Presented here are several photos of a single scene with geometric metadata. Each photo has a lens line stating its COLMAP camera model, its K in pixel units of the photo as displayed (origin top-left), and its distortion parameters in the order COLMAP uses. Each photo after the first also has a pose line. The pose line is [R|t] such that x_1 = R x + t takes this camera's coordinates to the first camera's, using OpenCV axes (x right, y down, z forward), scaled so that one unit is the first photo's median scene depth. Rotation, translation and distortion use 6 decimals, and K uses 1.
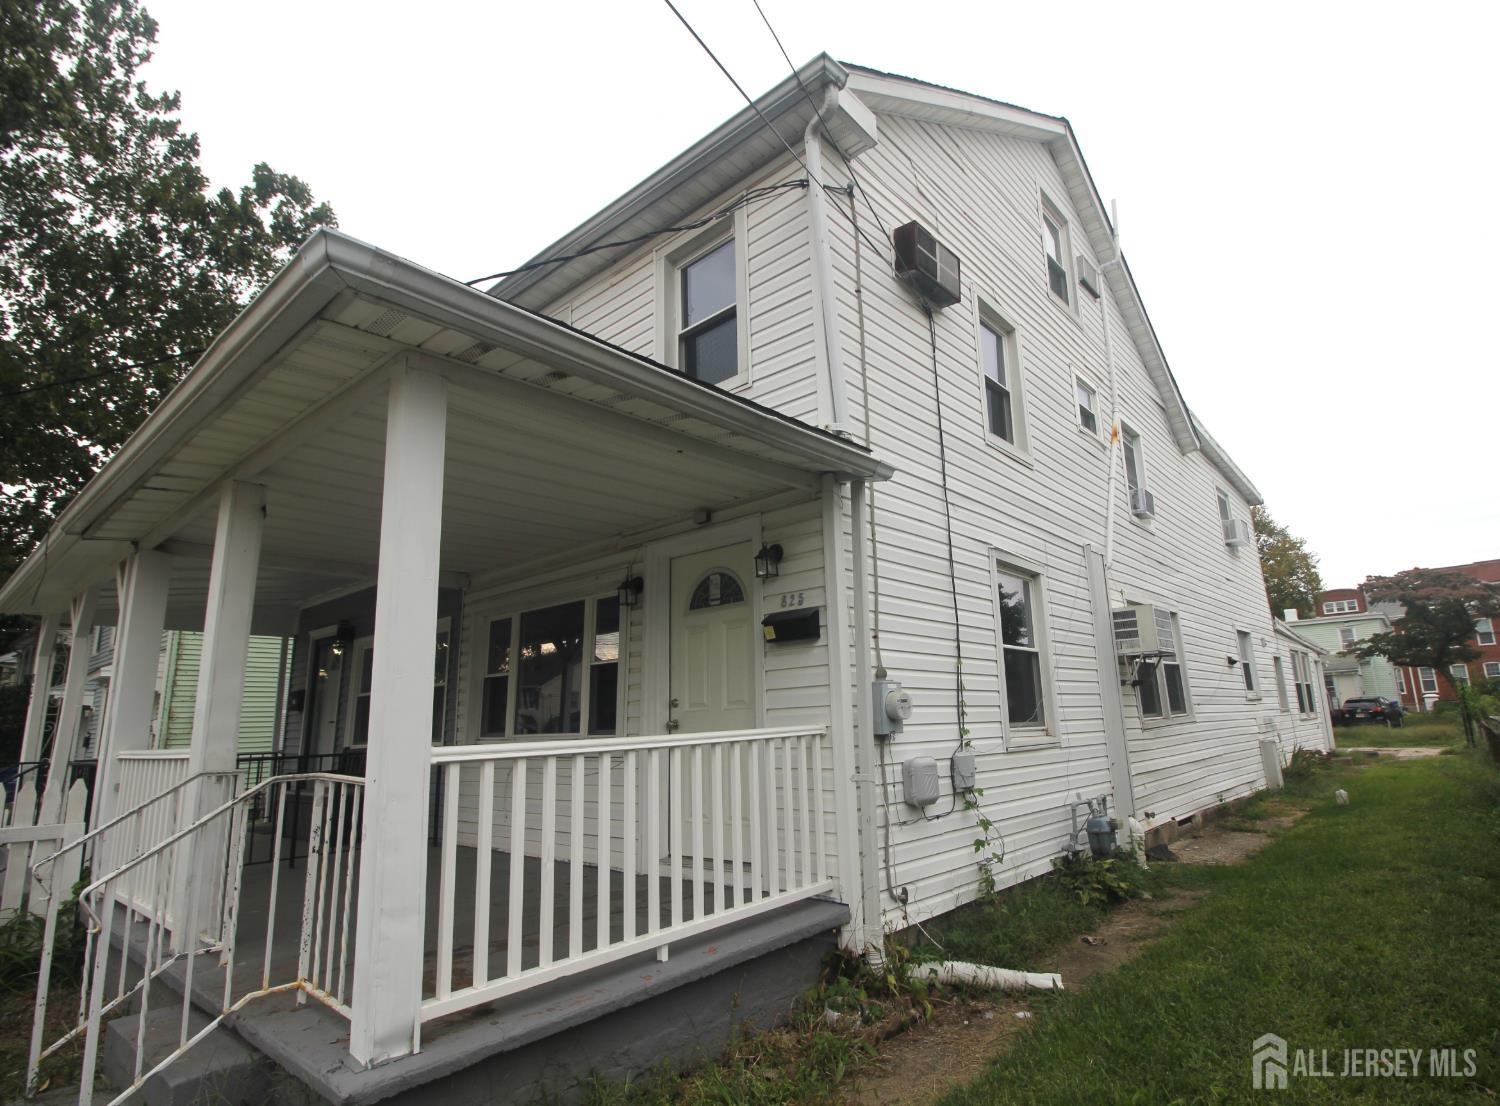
lens RADIAL K [[800.2, 0, 750.0], [0, 800.2, 553.0], [0, 0, 1]] dist [0.002213, 0.000137]
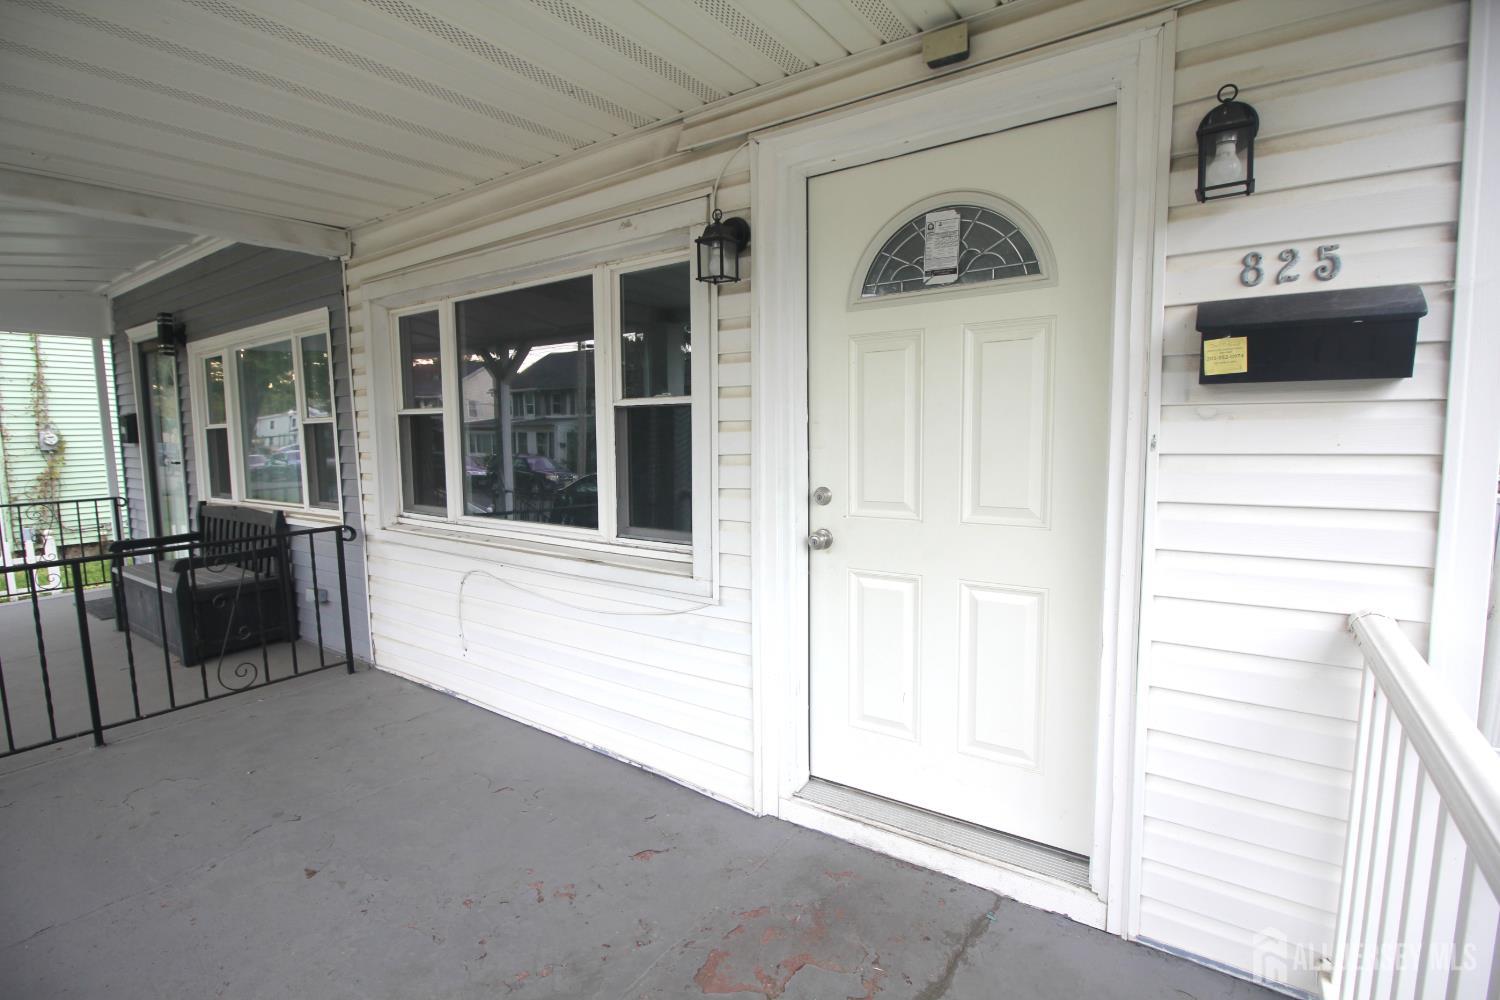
lens RADIAL K [[694.3, 0, 738.3], [0, 694.3, 502.2], [0, 0, 1]] dist [-0.000155, -0.013062]
pose [[0.990774, -0.008196, 0.135276, -0.193988], [-0.035297, 0.948115, 0.315961, 0.058643], [-0.130847, -0.317820, 0.939079, 0.587867]]
